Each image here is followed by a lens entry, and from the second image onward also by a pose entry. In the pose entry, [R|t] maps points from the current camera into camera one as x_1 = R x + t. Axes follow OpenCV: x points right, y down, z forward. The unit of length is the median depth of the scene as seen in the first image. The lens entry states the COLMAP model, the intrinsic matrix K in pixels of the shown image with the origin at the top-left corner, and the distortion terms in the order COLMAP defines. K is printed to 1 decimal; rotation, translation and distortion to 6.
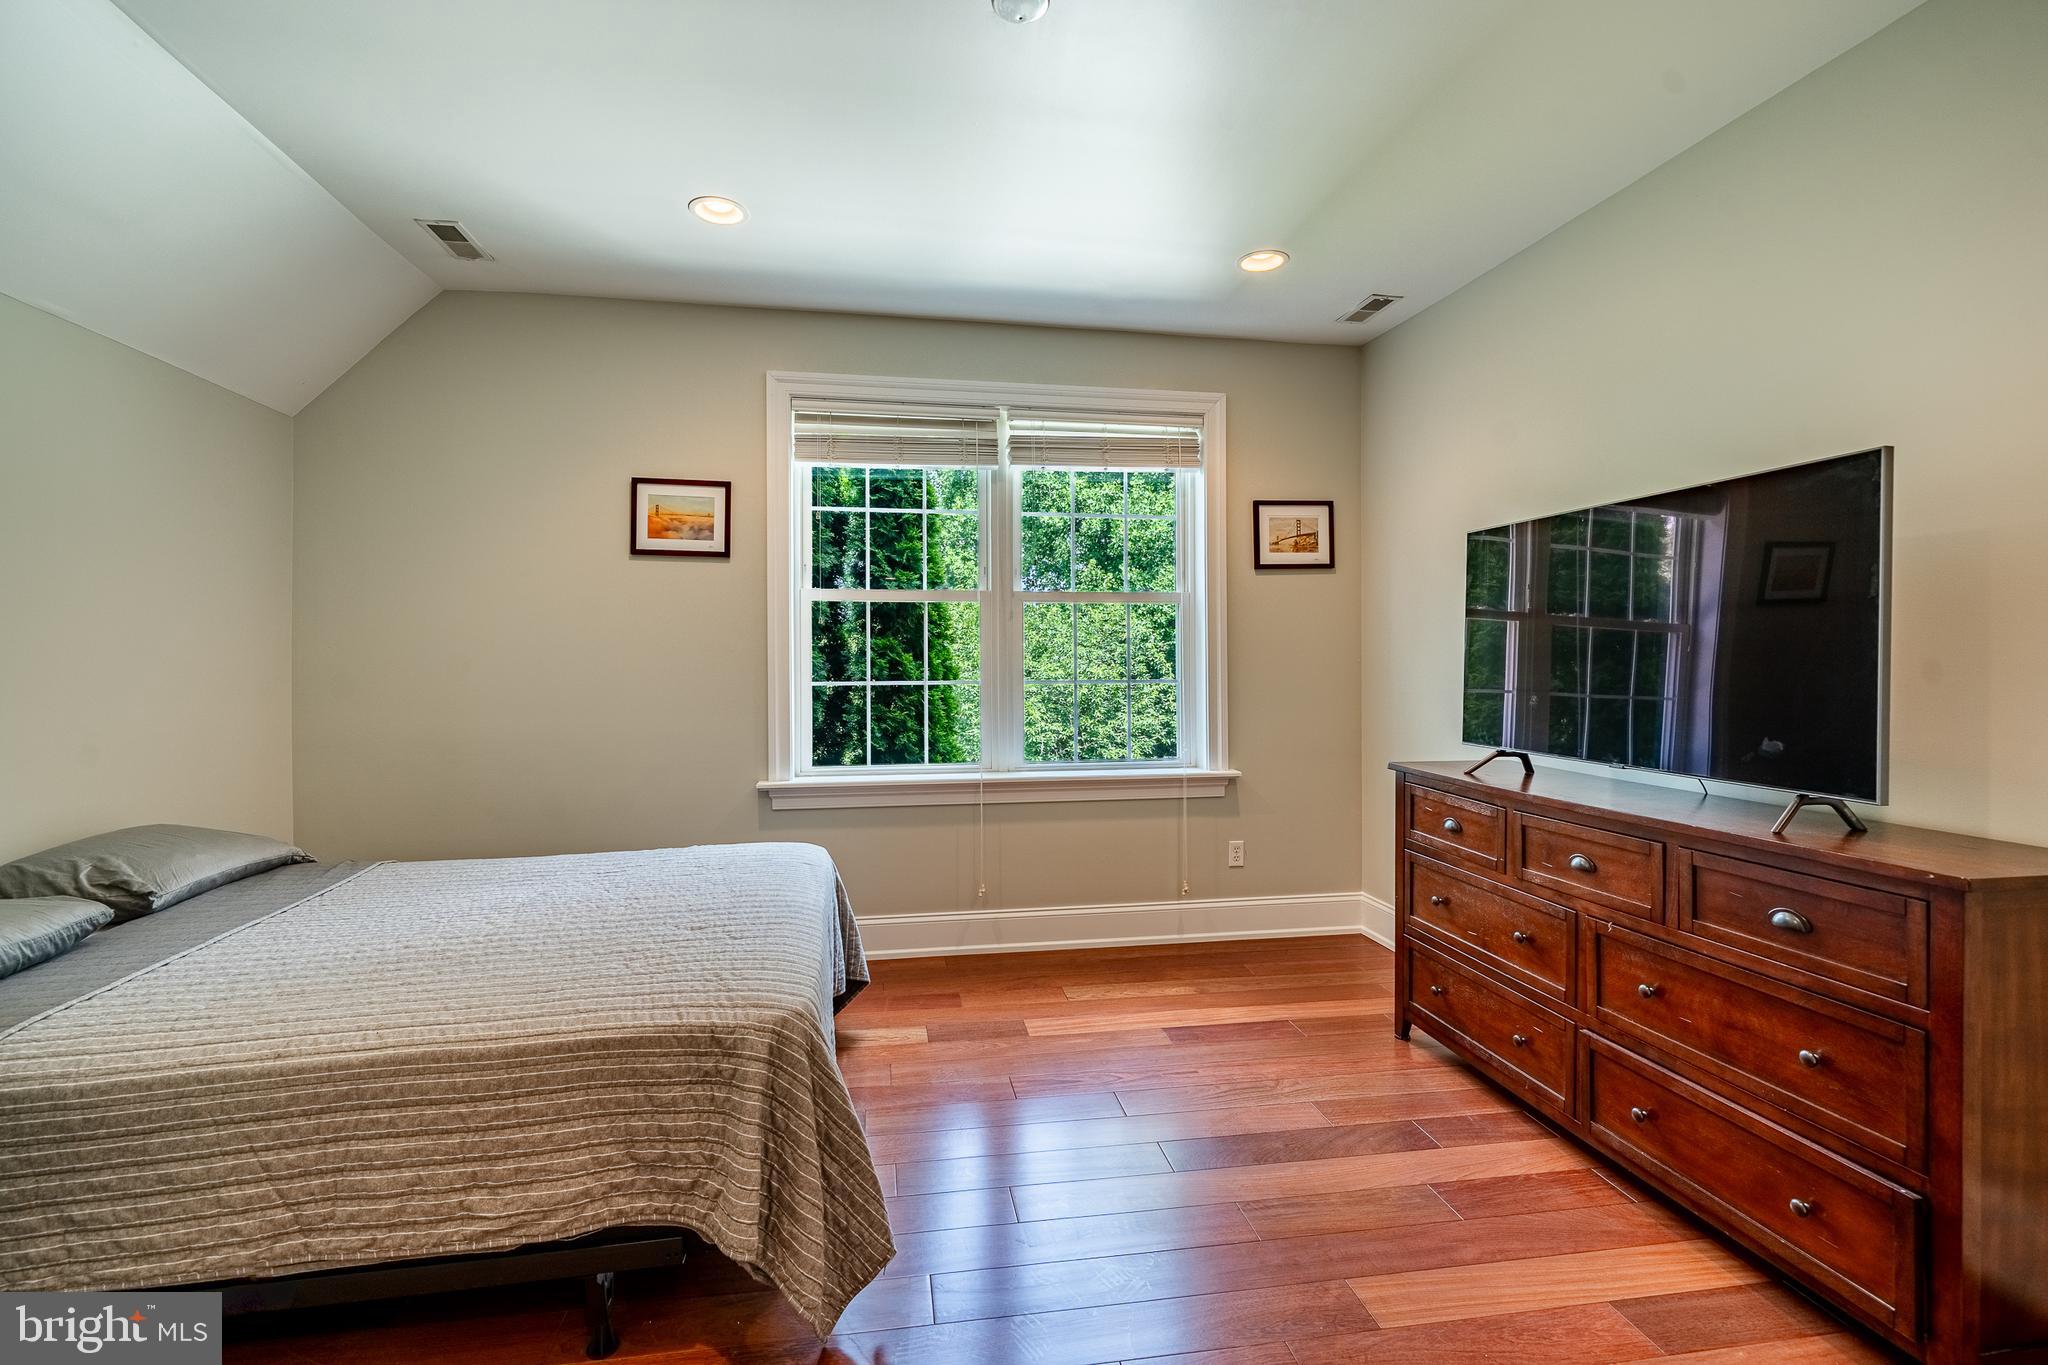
lens RADIAL K [[876.4, 0, 1017.5], [0, 876.4, 670.5], [0, 0, 1]] dist [-0.018344, 0.000092]
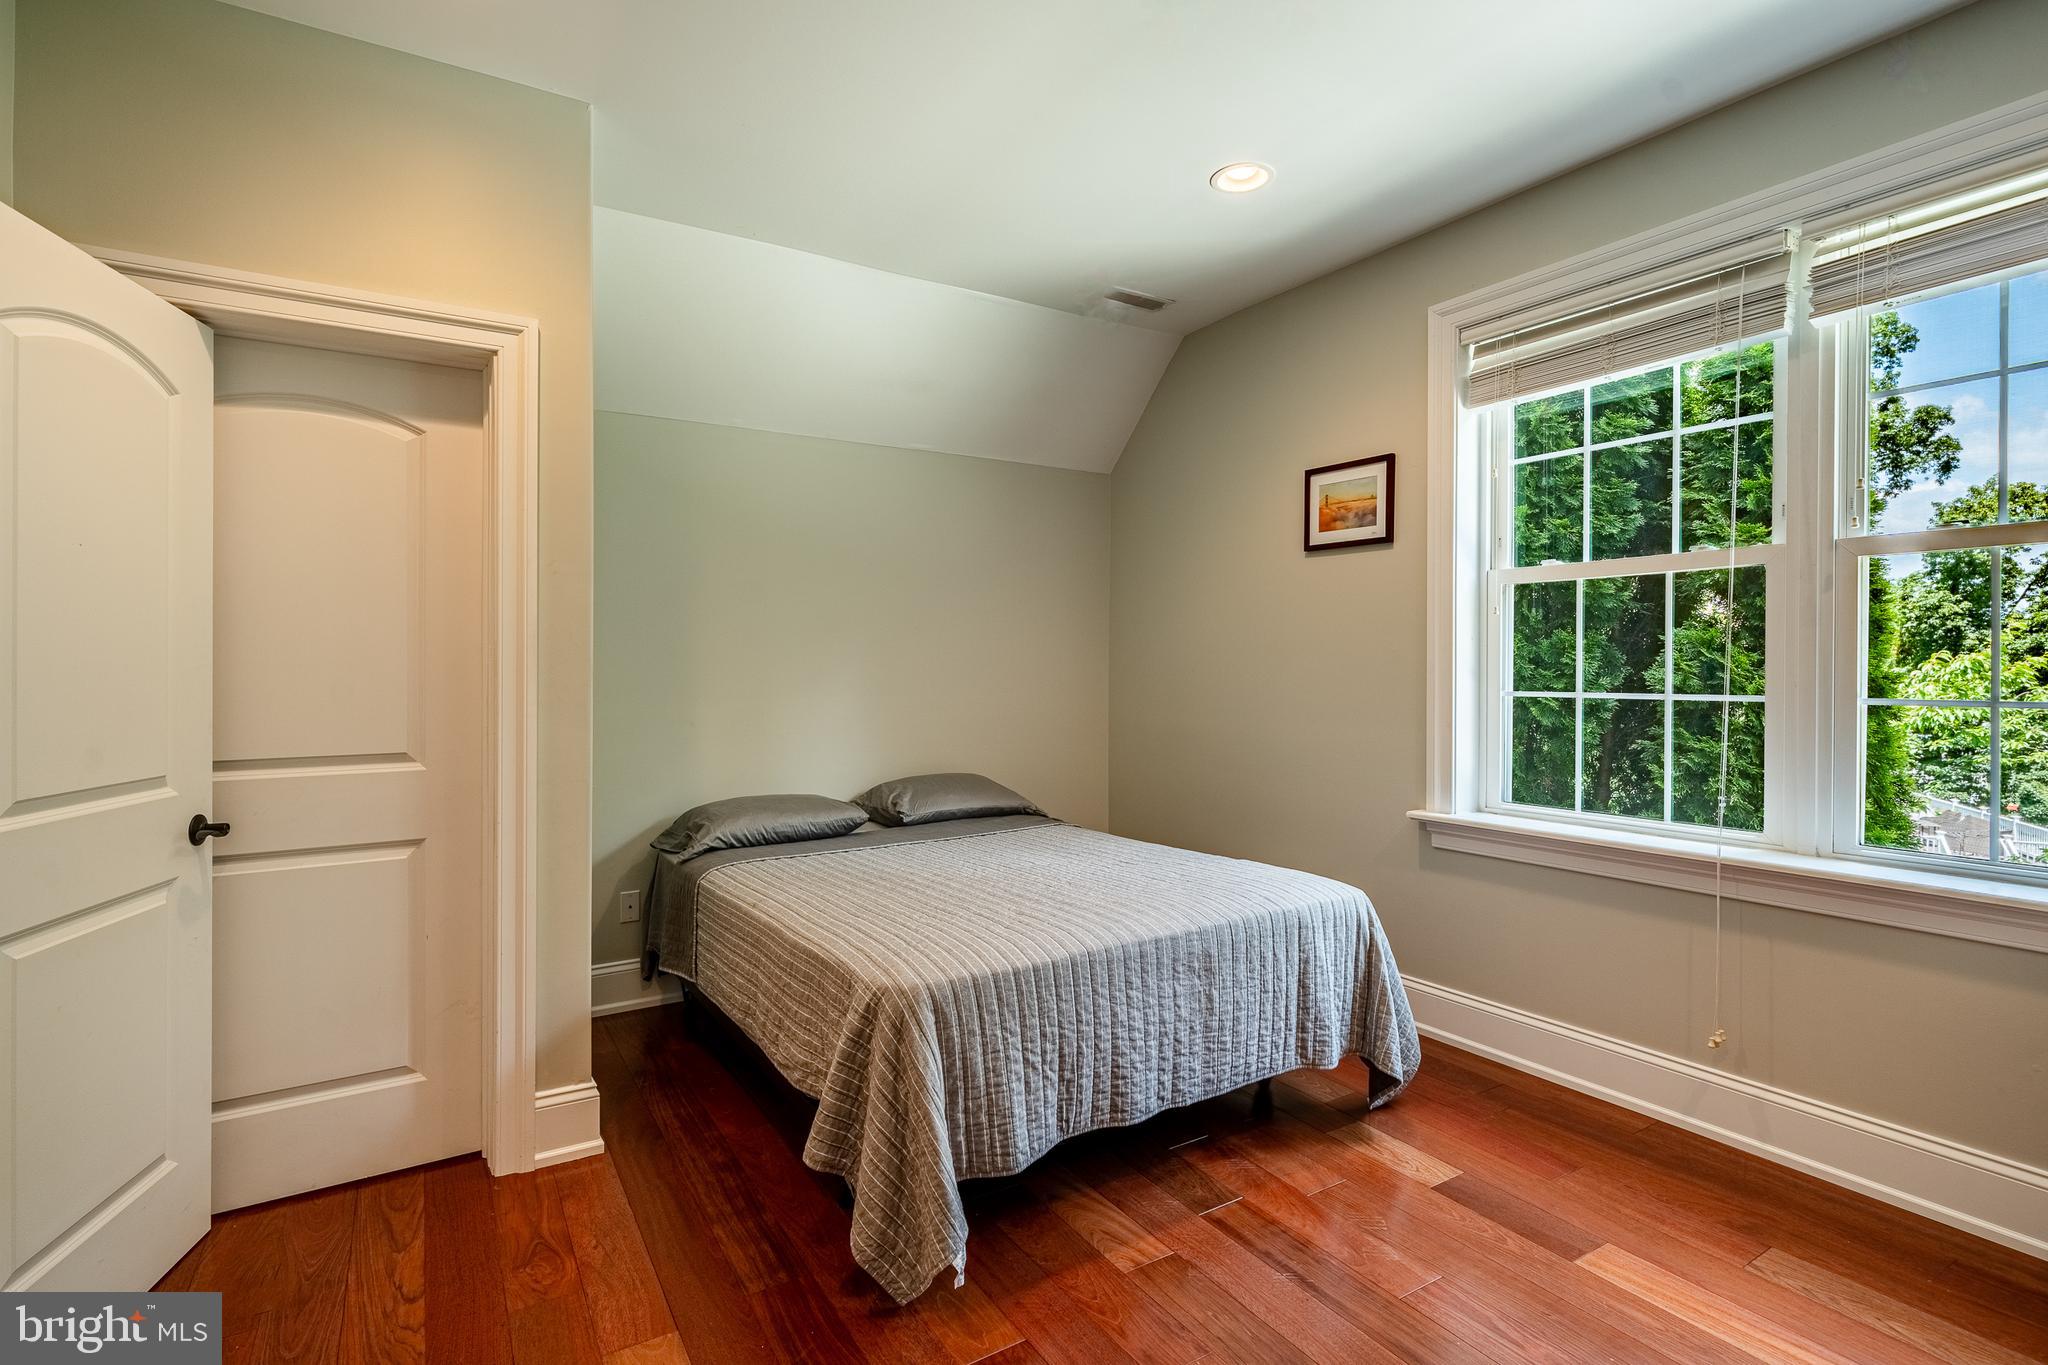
lens RADIAL K [[975.7, 0, 1021.3], [0, 975.7, 685.3], [0, 0, 1]] dist [-0.015085, -0.000440]
pose [[0.377294, 0.016426, -0.925948, 0.410102], [-0.009554, 0.999859, 0.013844, -0.000061], [0.926044, 0.003624, 0.377397, 0.306978]]
